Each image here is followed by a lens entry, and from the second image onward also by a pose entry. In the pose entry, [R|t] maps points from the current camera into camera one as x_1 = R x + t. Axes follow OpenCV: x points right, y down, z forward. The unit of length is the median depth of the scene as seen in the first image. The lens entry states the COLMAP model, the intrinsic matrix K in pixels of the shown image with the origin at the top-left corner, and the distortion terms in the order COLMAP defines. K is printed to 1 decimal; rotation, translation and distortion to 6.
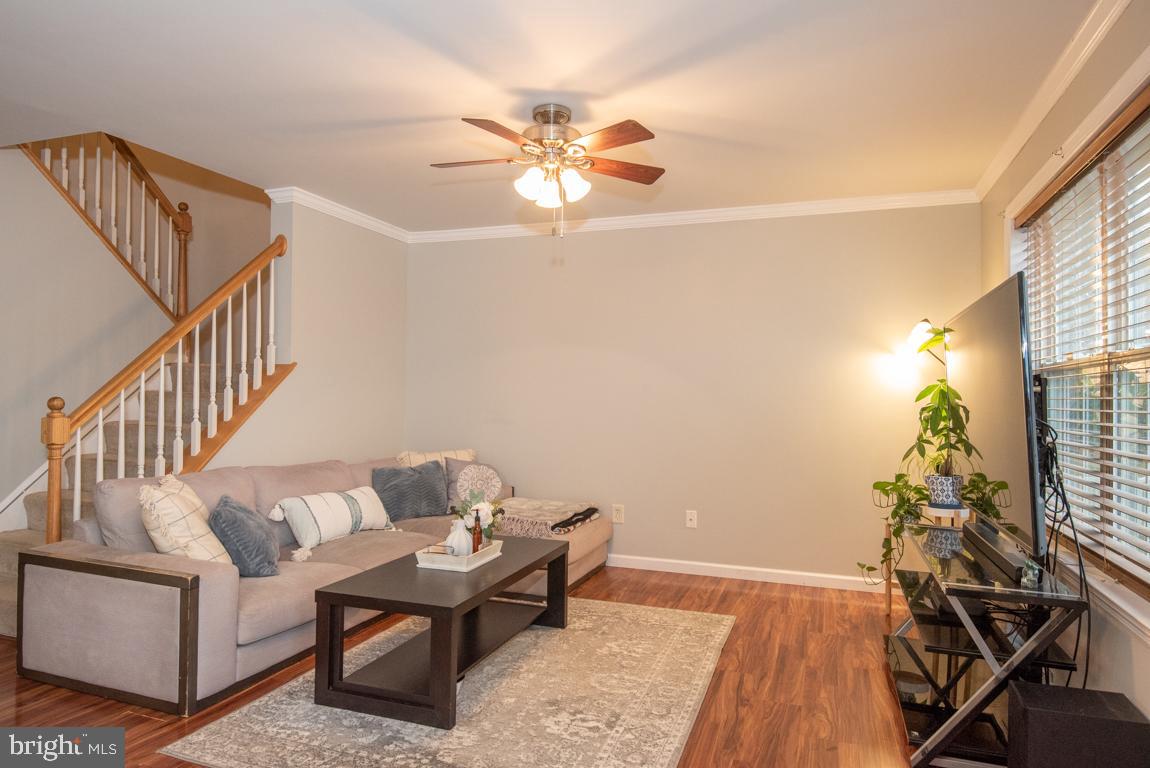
lens RADIAL K [[723.7, 0, 582.2], [0, 723.7, 386.8], [0, 0, 1]] dist [0.004948, -0.003738]
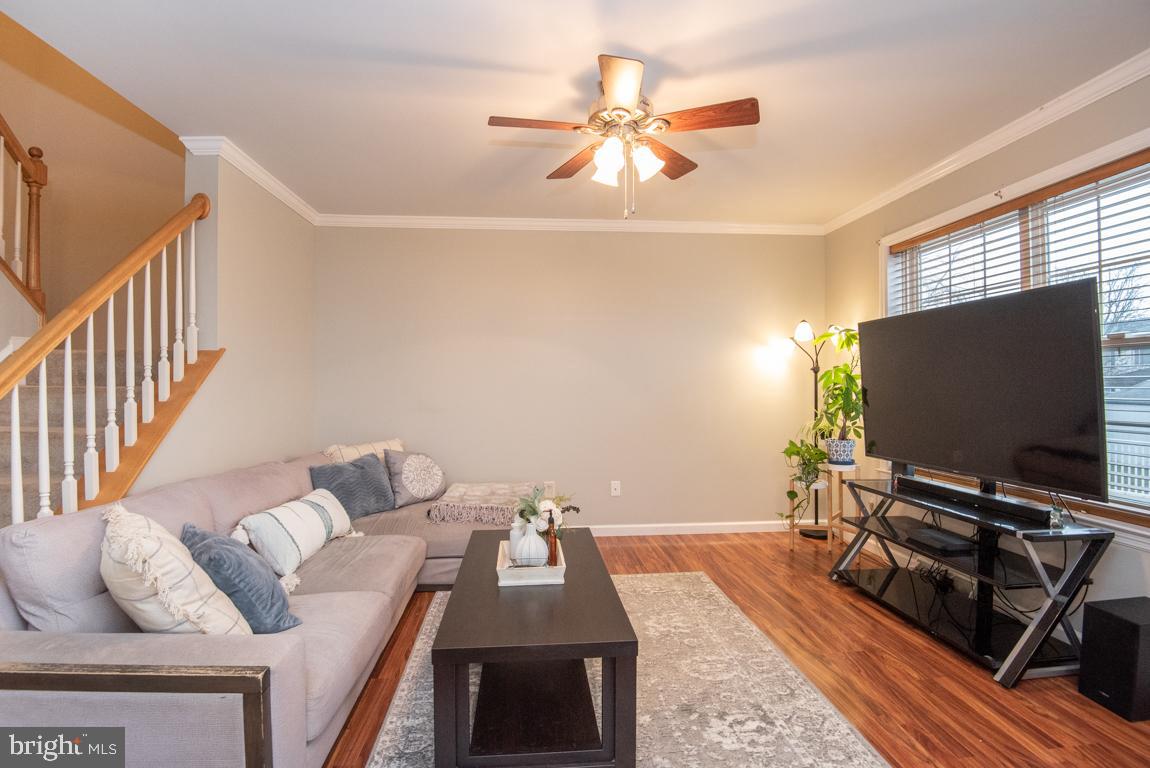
lens RADIAL K [[537.5, 0, 568.8], [0, 537.5, 384.4], [0, 0, 1]] dist [-0.028741, -0.007259]
pose [[0.909645, -0.017960, 0.414997, -0.315252], [0.010720, 0.999747, 0.019768, -0.000114], [-0.415247, -0.013533, 0.909608, 0.305272]]
